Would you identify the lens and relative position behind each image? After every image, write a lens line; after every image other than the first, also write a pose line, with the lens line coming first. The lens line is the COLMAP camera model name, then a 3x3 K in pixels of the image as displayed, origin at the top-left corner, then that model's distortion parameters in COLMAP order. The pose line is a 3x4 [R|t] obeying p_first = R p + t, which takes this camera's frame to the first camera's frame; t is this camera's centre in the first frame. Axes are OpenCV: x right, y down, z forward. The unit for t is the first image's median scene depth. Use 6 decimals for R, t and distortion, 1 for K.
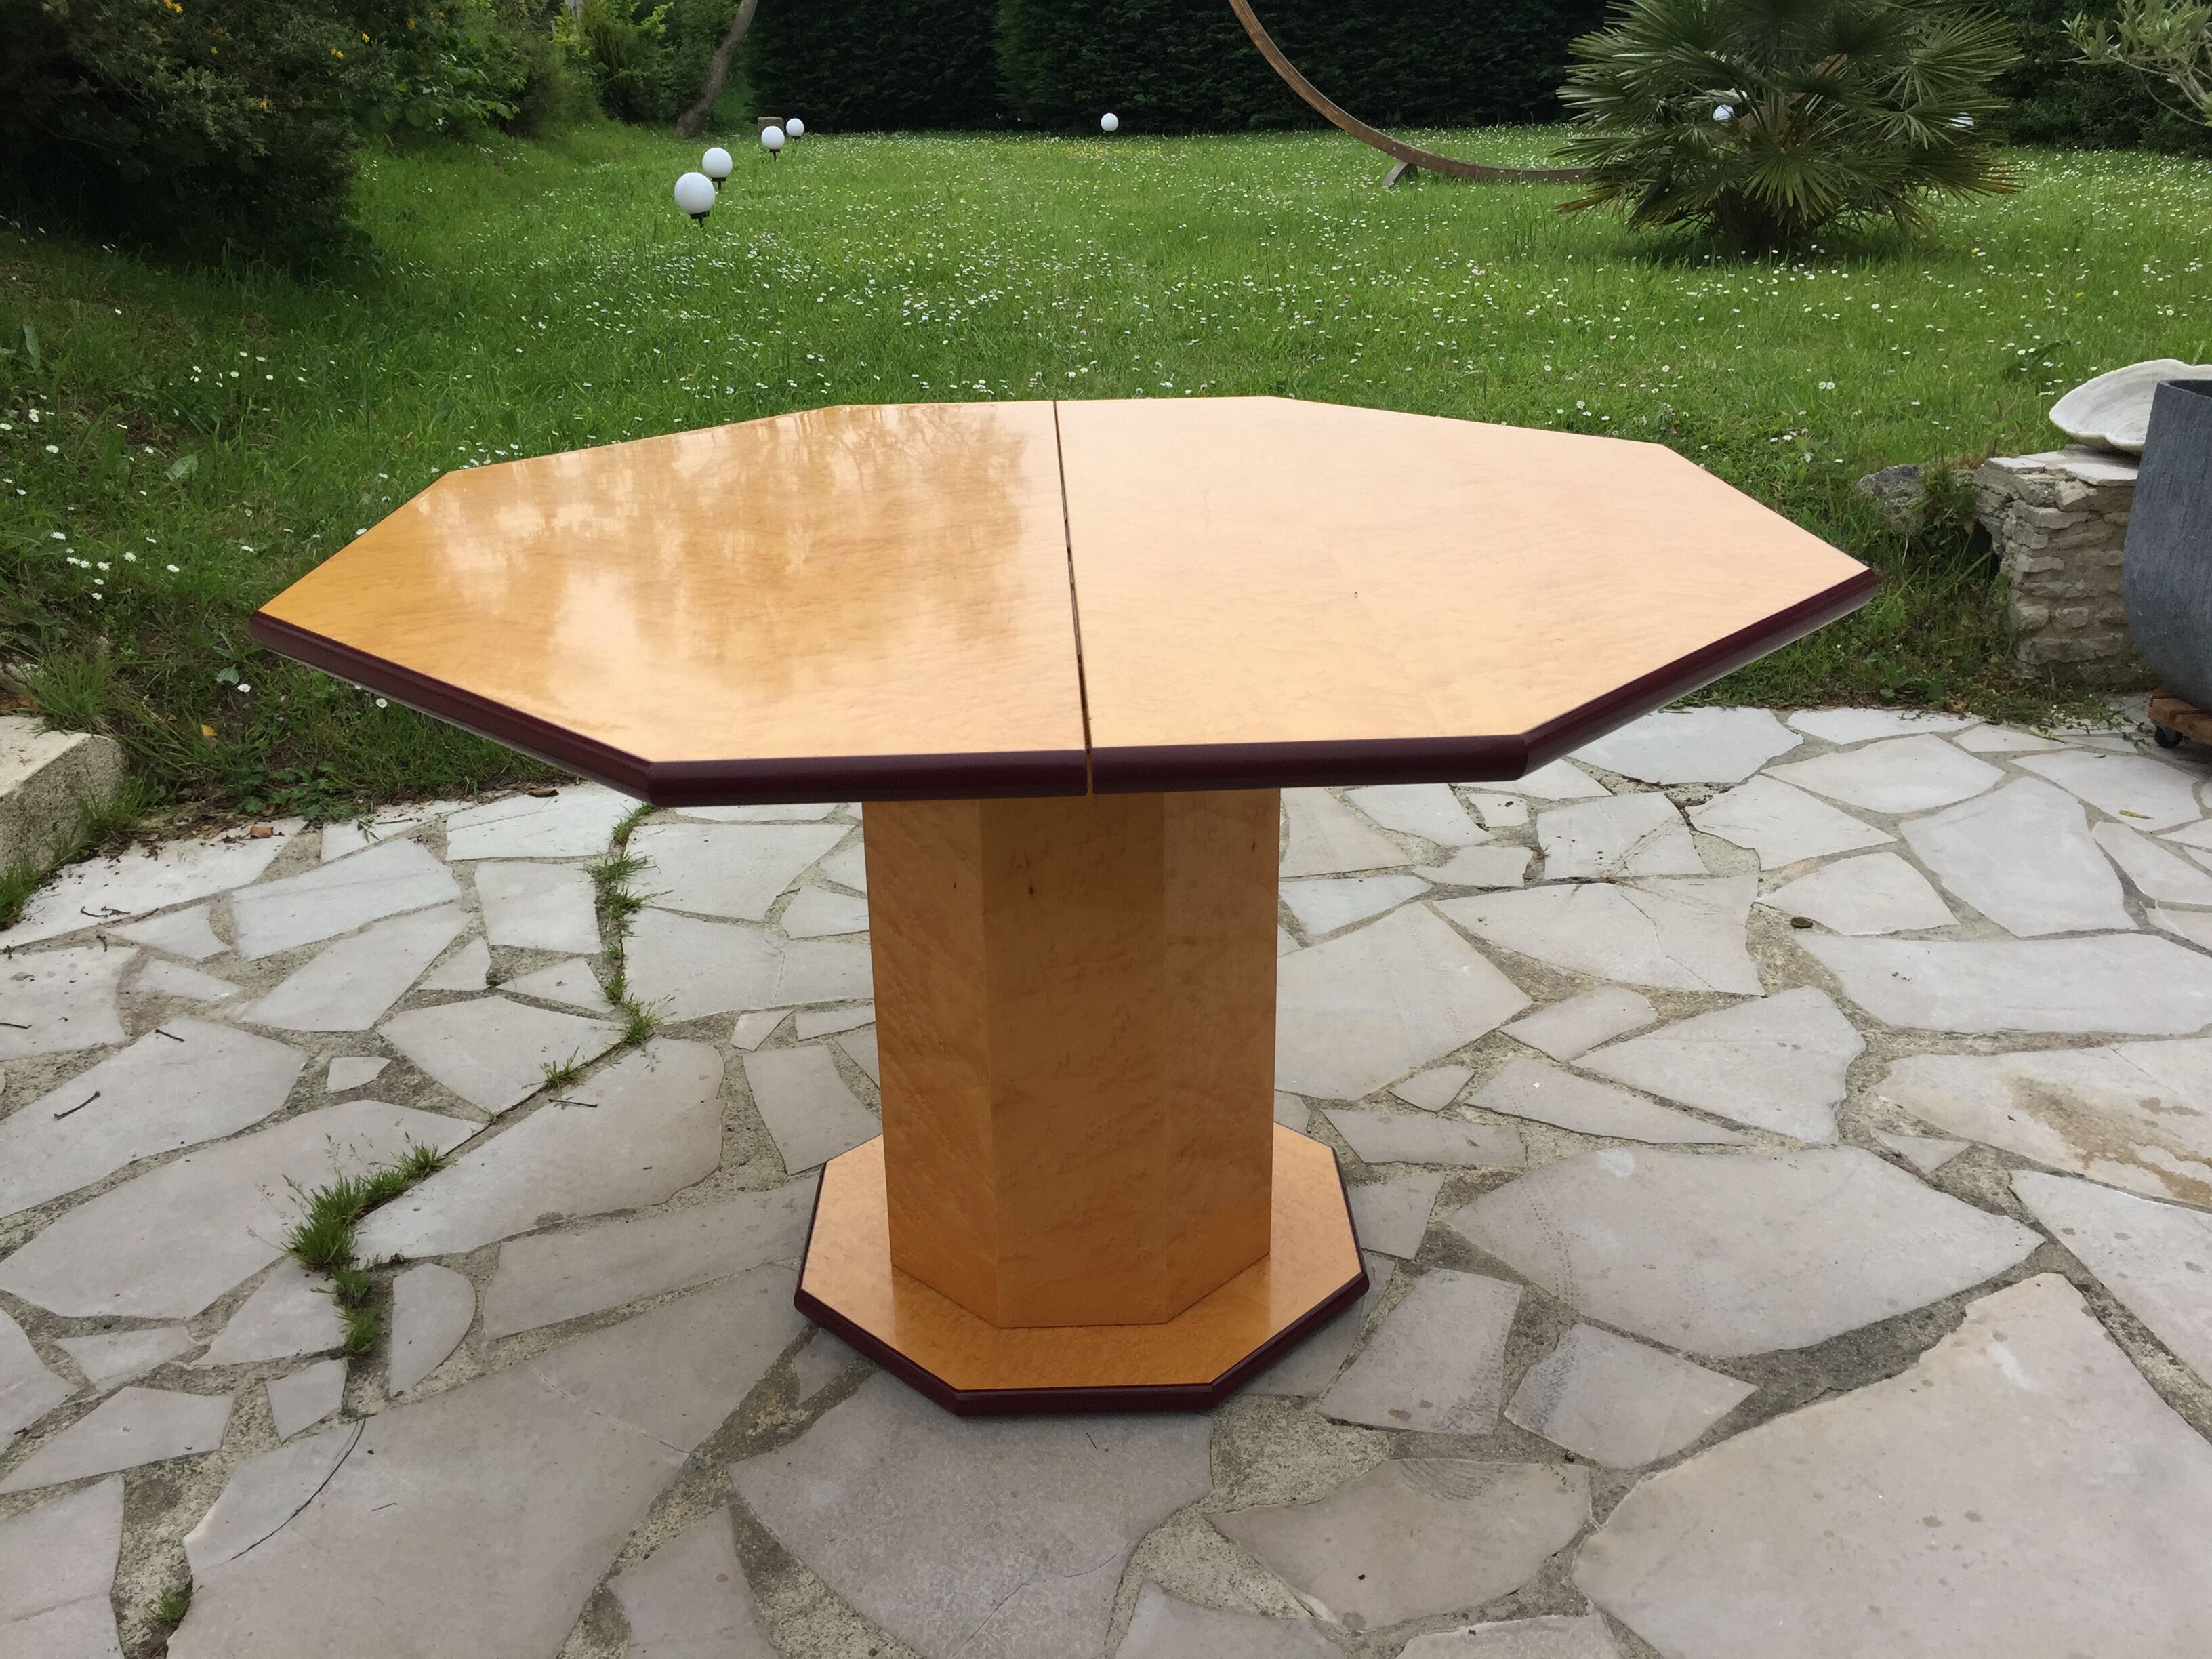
lens RADIAL K [[1907.4, 0, 1108.5], [0, 1907.4, 826.4], [0, 0, 1]] dist [0.088499, -0.137446]
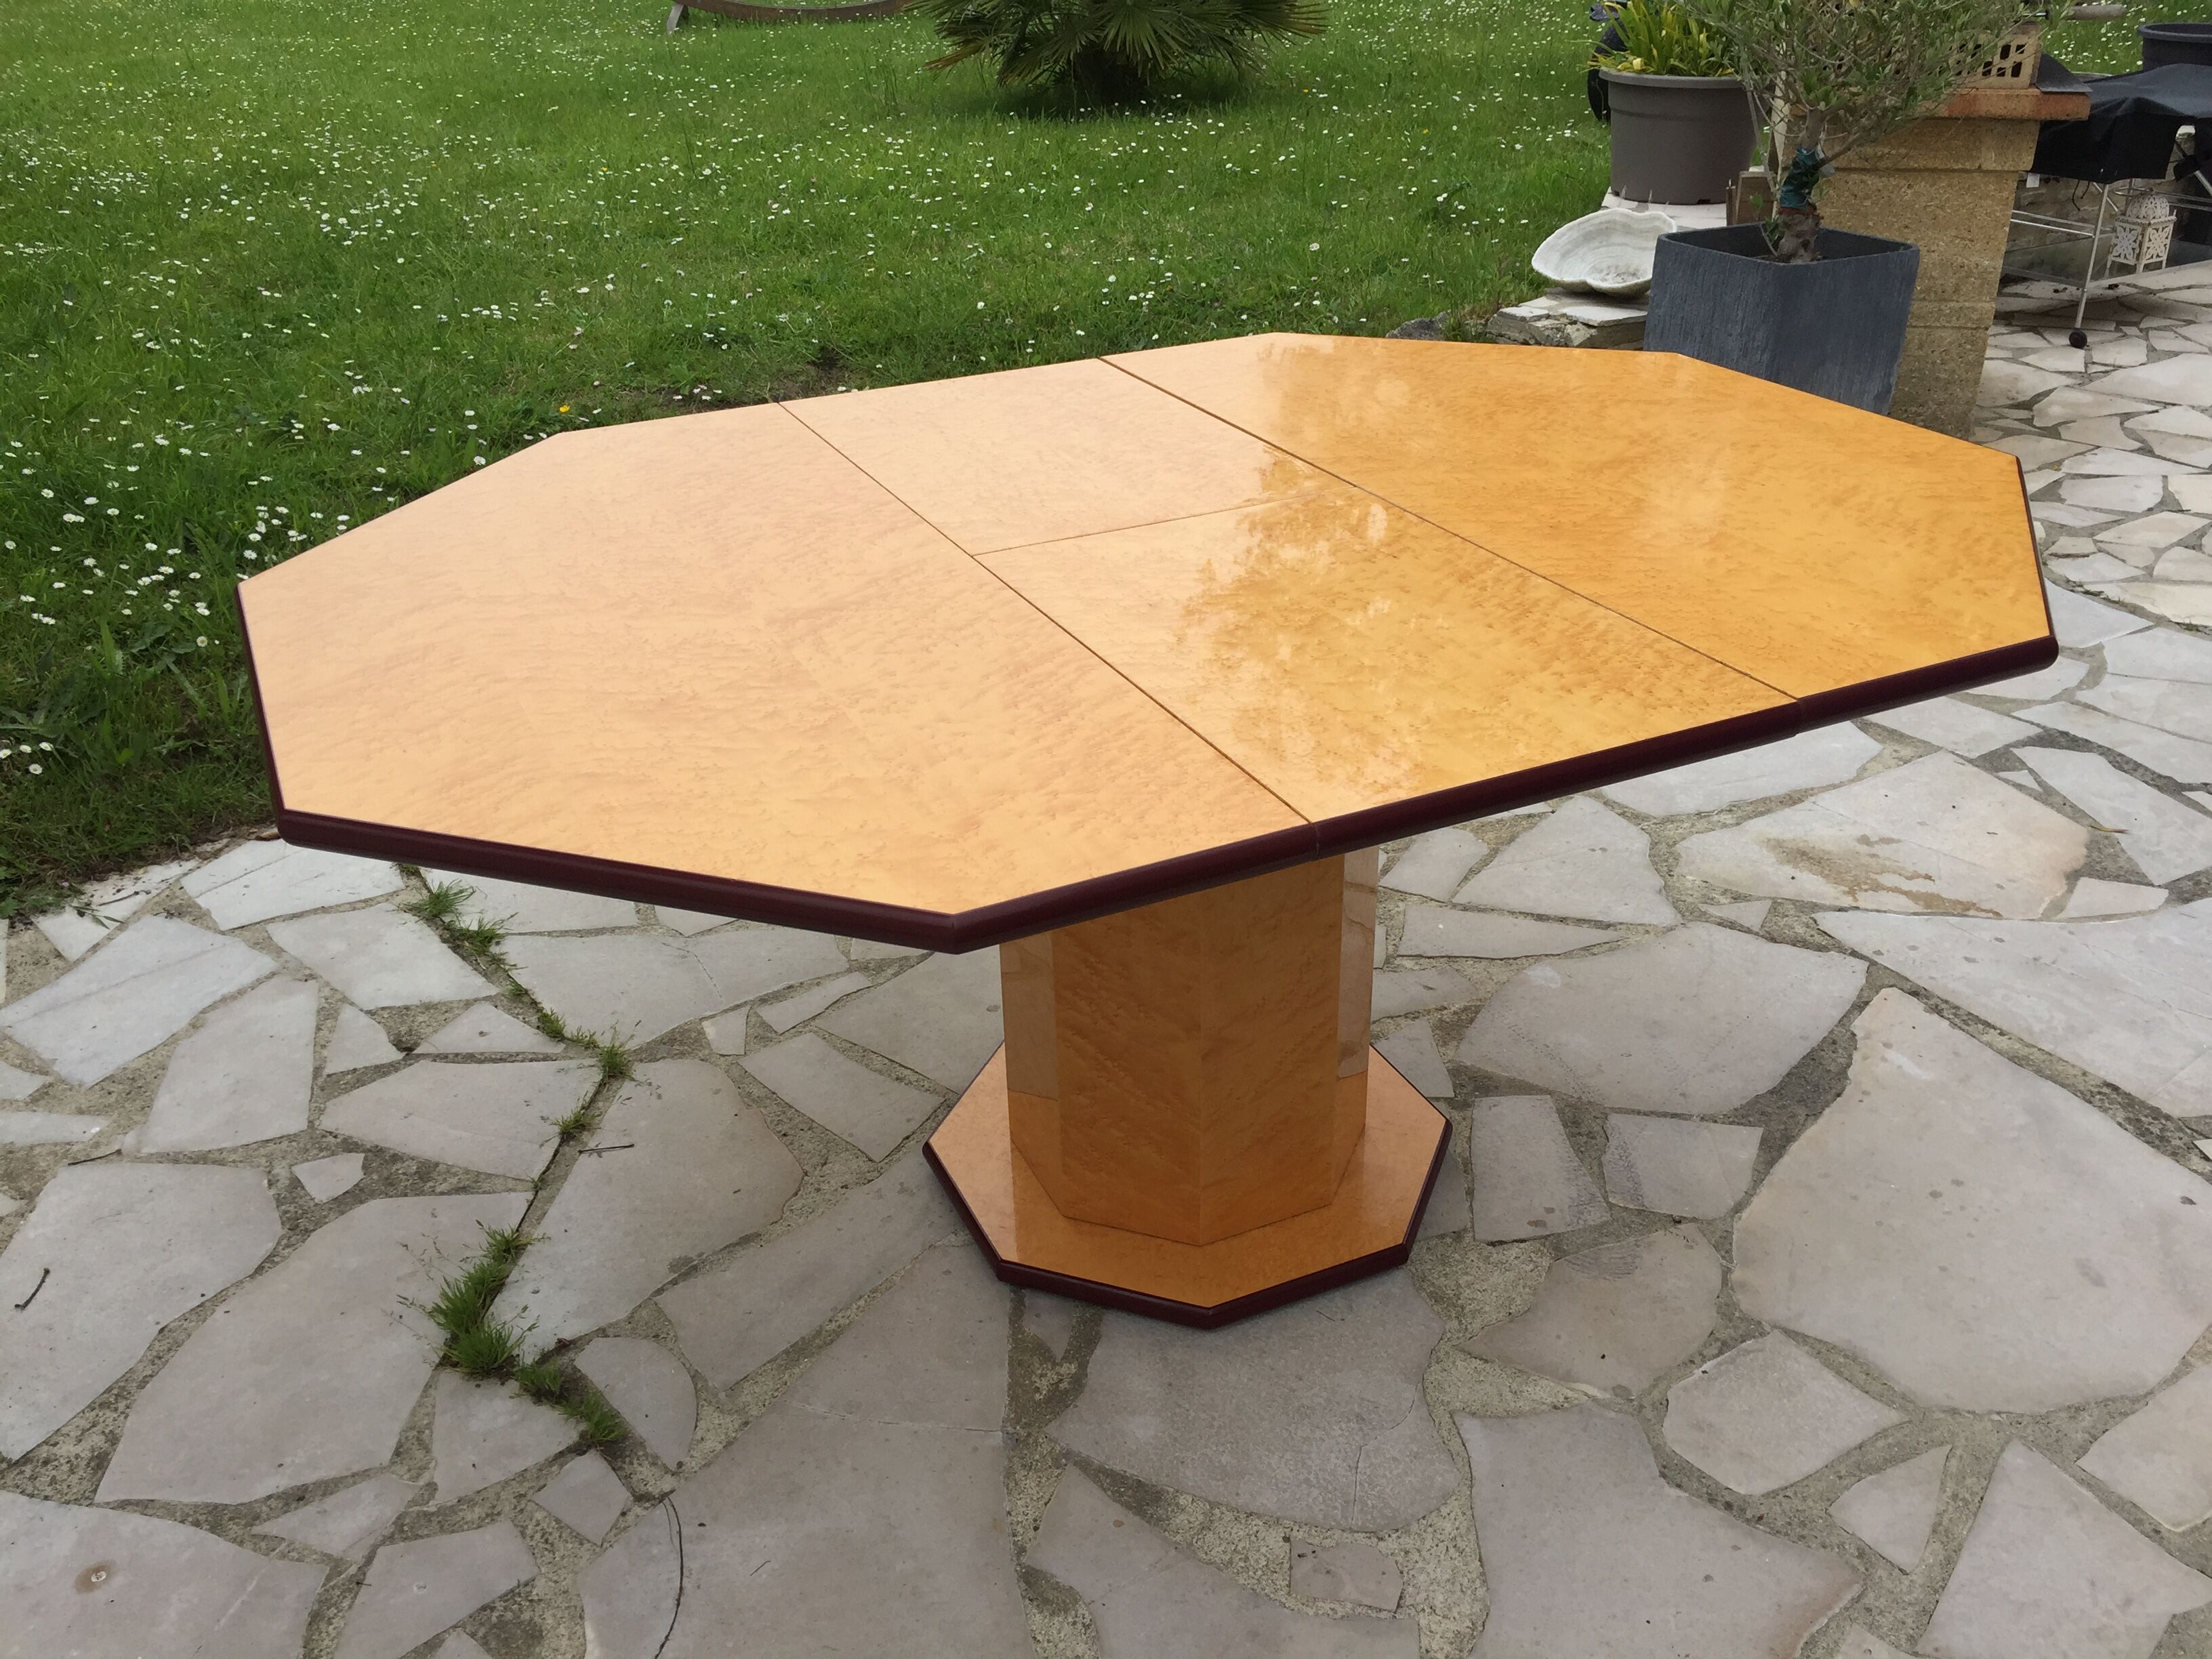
lens RADIAL K [[1908.6, 0, 1122.4], [0, 1908.6, 830.6], [0, 0, 1]] dist [0.092872, -0.143865]
pose [[0.916187, -0.190750, 0.352443, -0.381047], [0.159825, 0.980406, 0.115149, -0.093586], [-0.367502, -0.049169, 0.928722, -0.003147]]
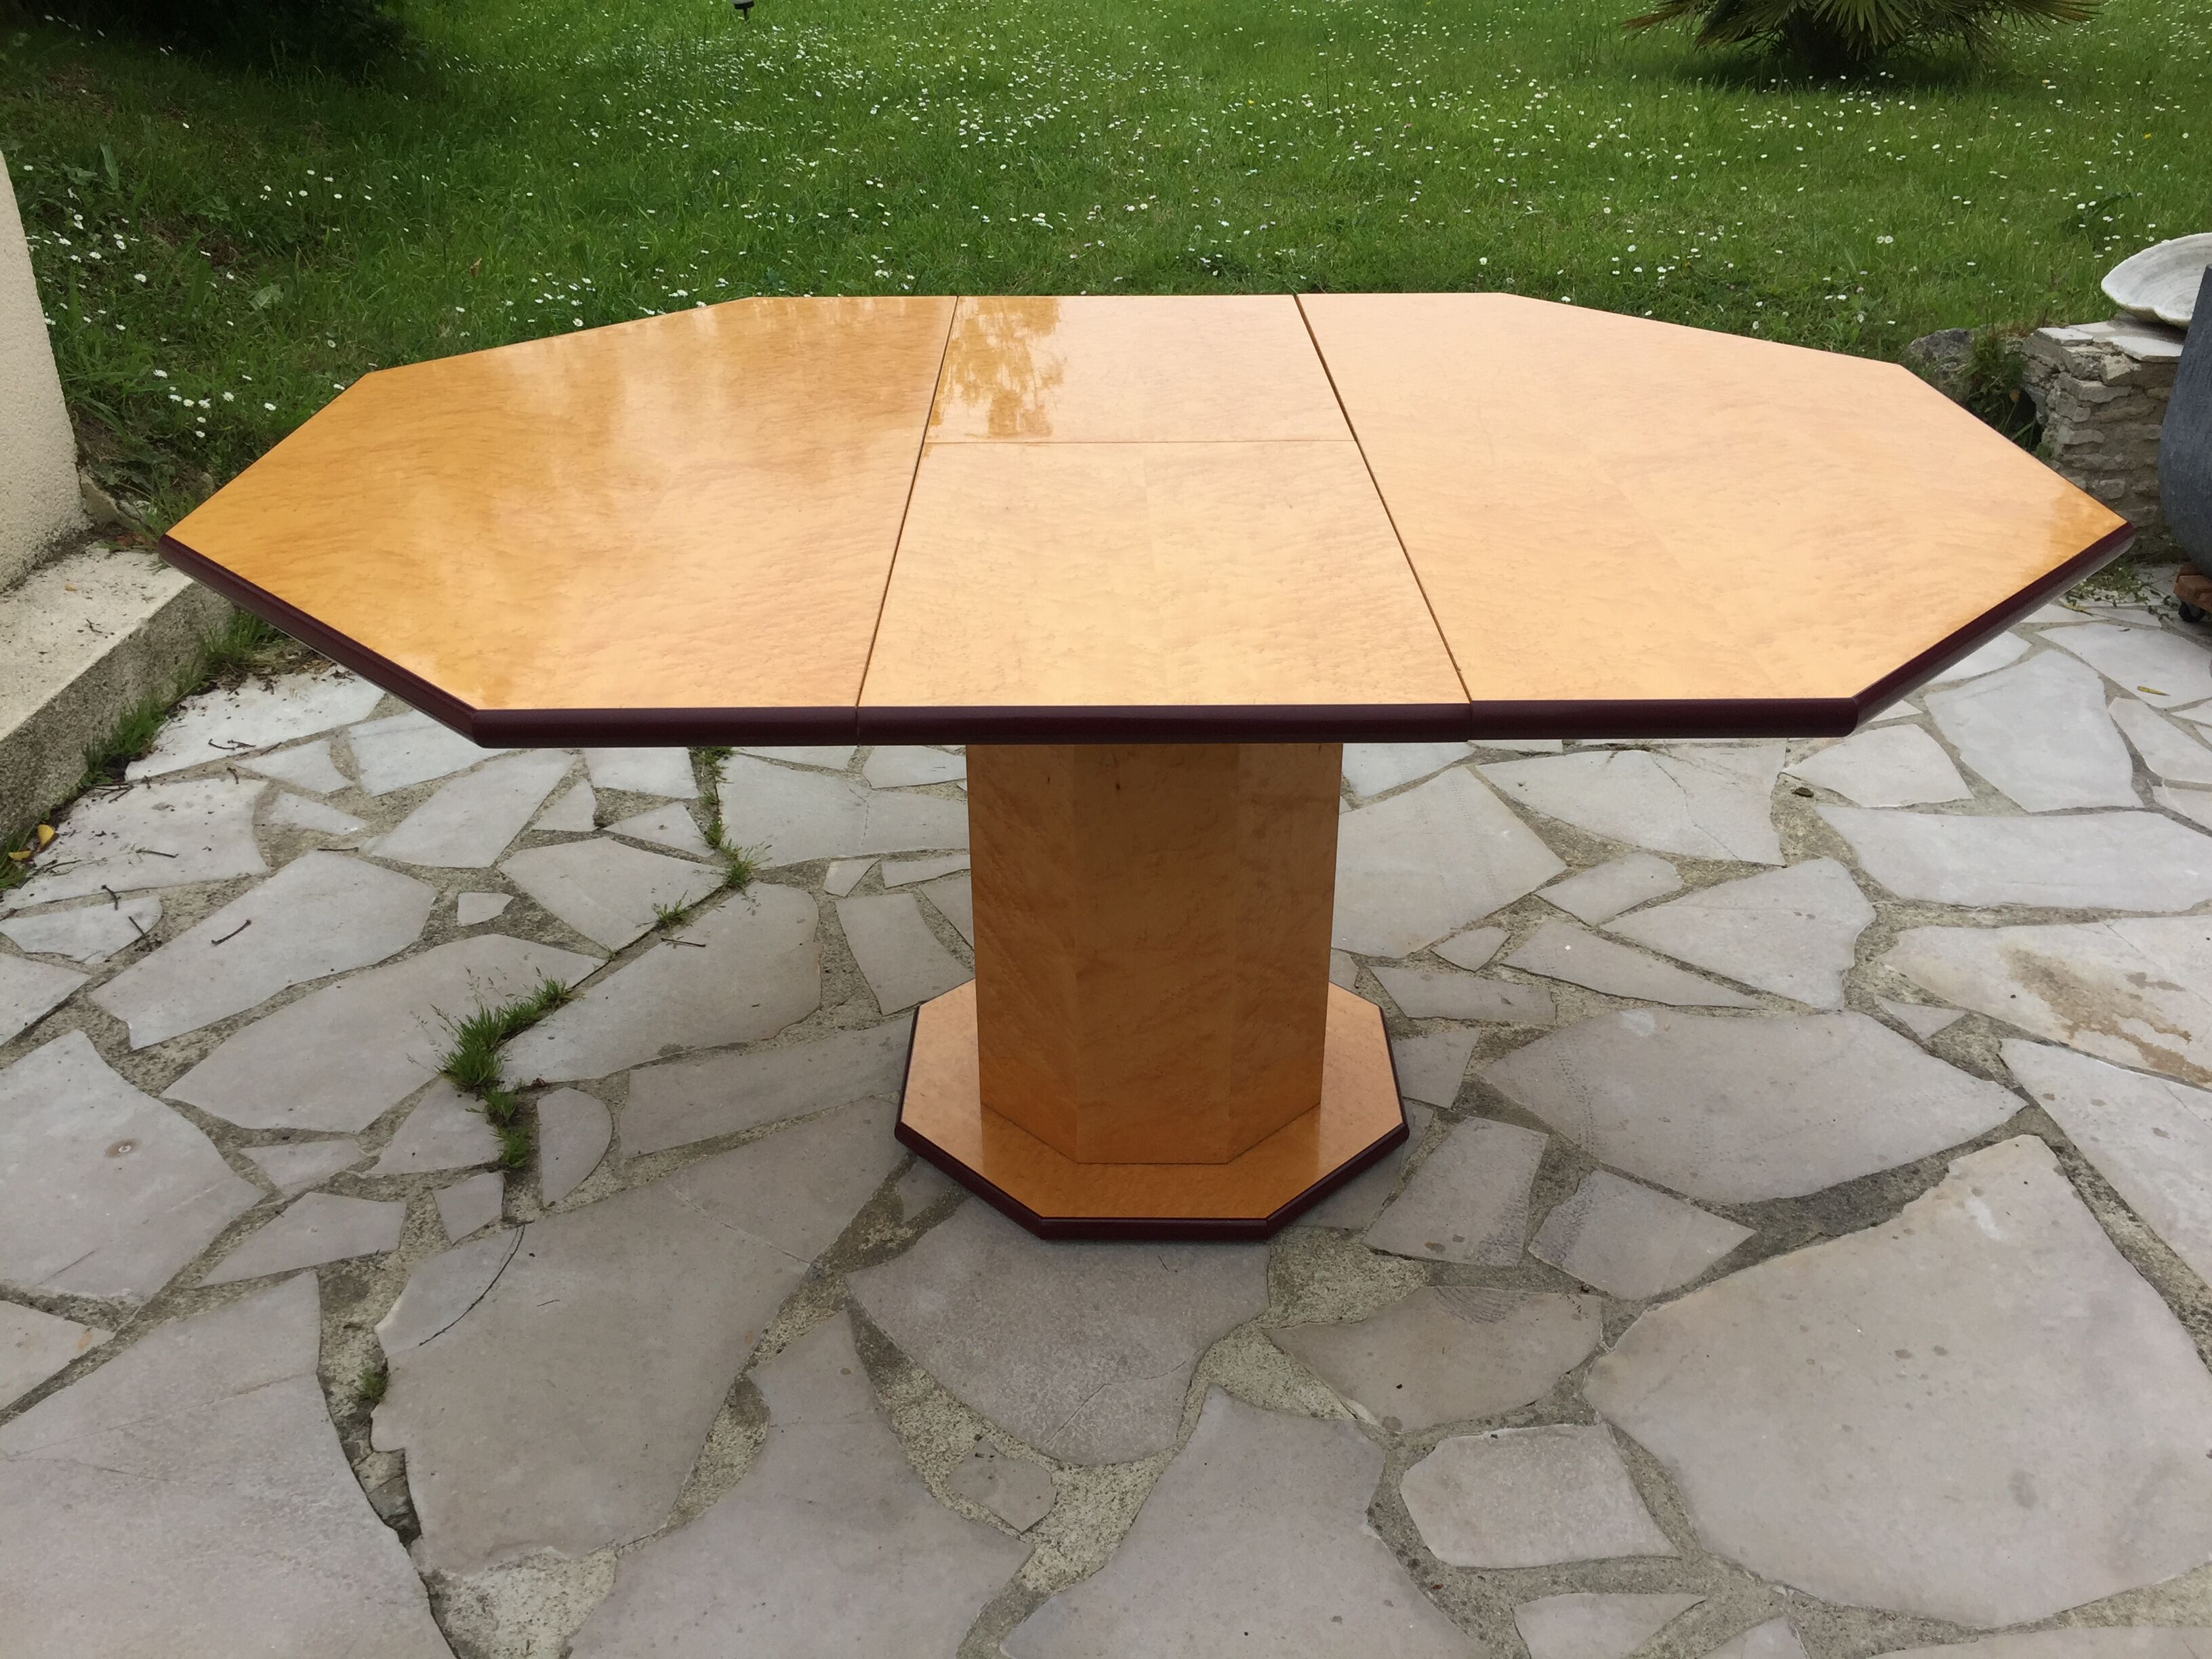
lens RADIAL K [[1910.4, 0, 1105.3], [0, 1910.4, 826.8], [0, 0, 1]] dist [0.089555, -0.139838]
pose [[0.999643, 0.023105, -0.013381, -0.027302], [-0.021582, 0.994282, 0.104585, -0.044468], [0.015721, -0.104258, 0.994426, -0.083117]]
